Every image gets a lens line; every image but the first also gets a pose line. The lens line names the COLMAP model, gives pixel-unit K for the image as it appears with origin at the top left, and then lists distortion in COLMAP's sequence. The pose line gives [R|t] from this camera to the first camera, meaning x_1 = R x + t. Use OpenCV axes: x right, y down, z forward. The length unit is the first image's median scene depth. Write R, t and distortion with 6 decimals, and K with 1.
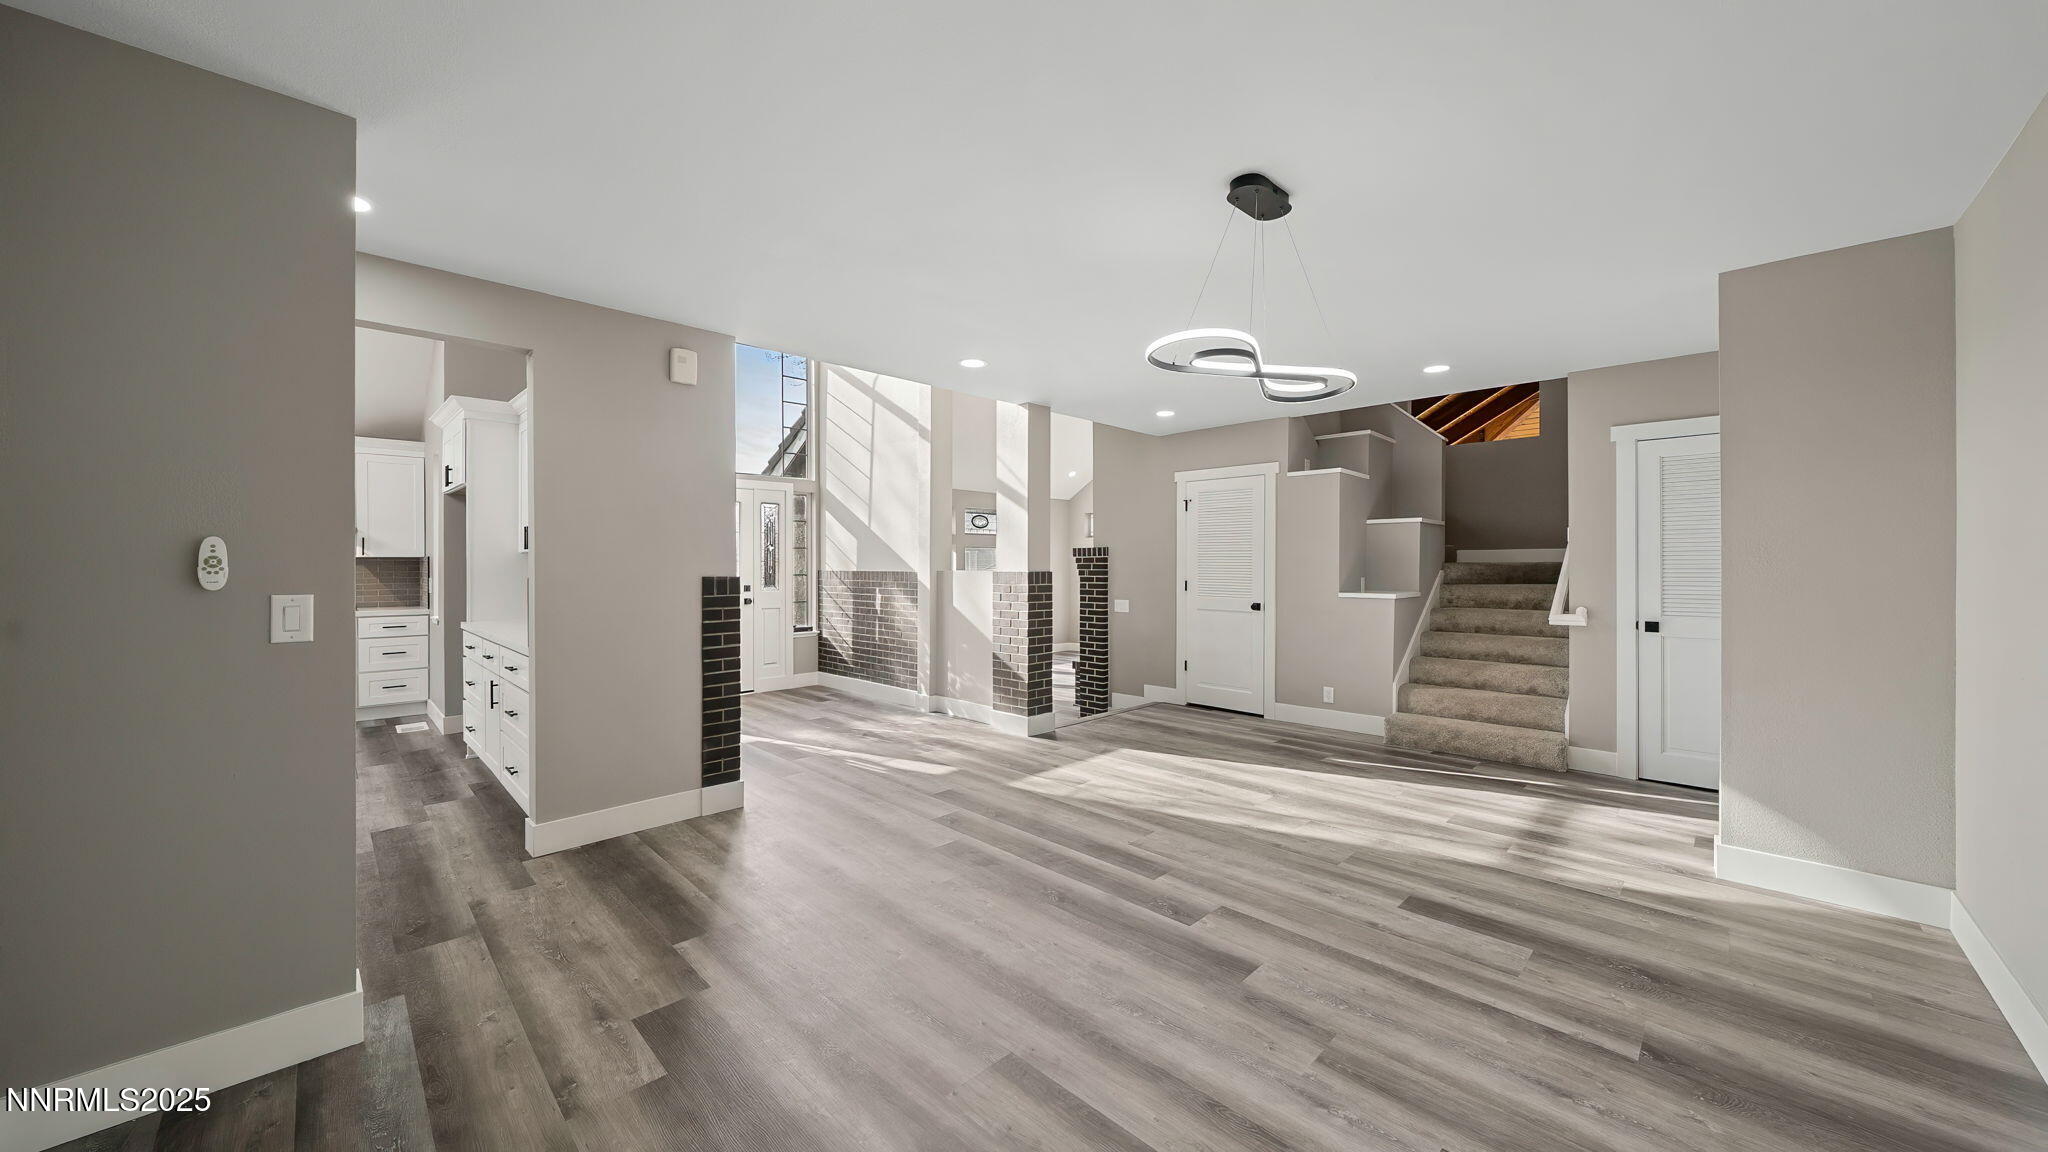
lens RADIAL K [[710.2, 0, 990.4], [0, 710.2, 576.7], [0, 0, 1]] dist [-0.002515, -0.000418]
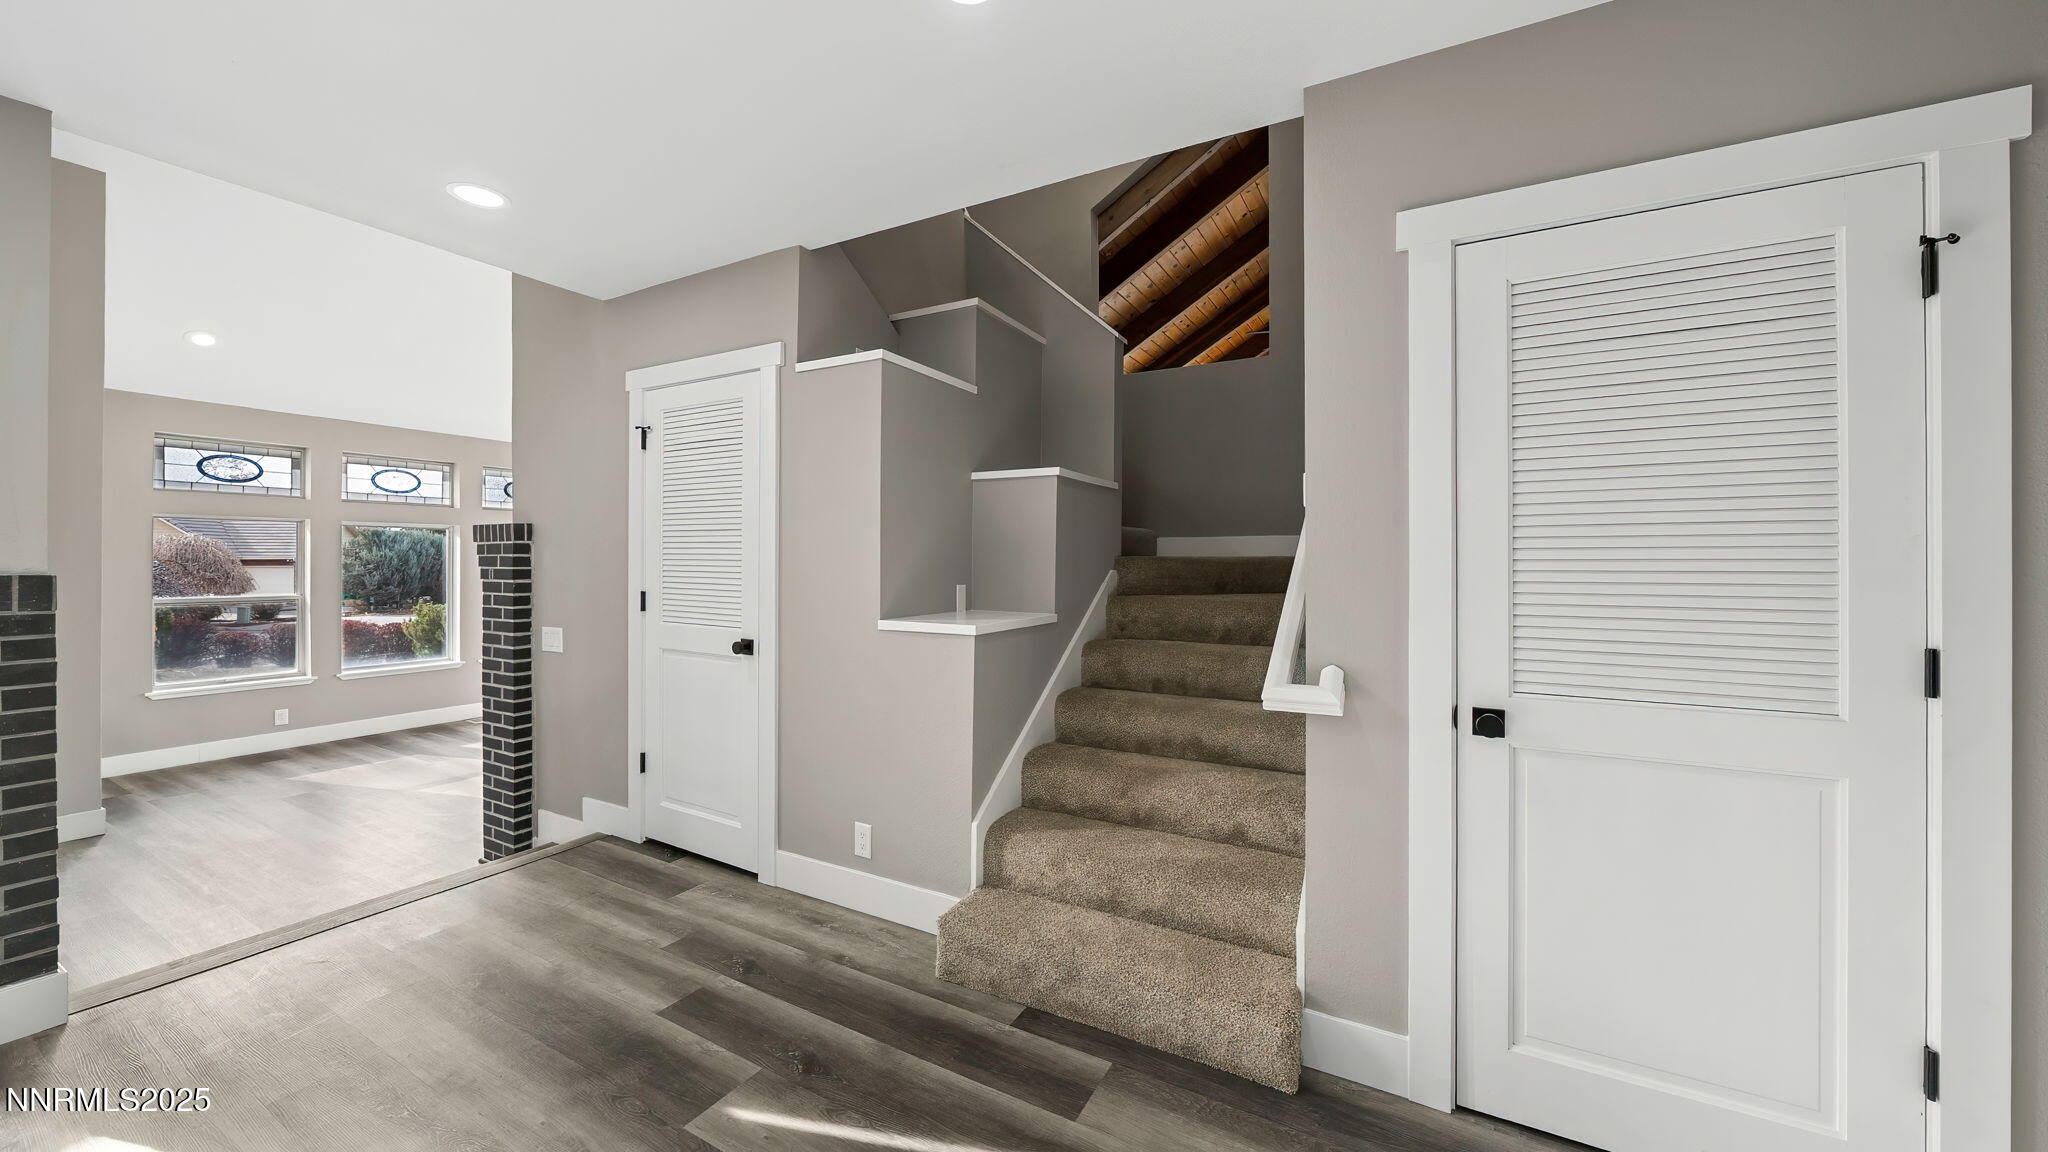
lens RADIAL K [[710.2, 0, 983.5], [0, 710.2, 575.6], [0, 0, 1]] dist [-0.002515, -0.000418]
pose [[0.967867, -0.001303, 0.251460, 0.432171], [-0.000024, 0.999986, 0.005276, -0.008702], [-0.251463, -0.005112, 0.967853, 0.527343]]
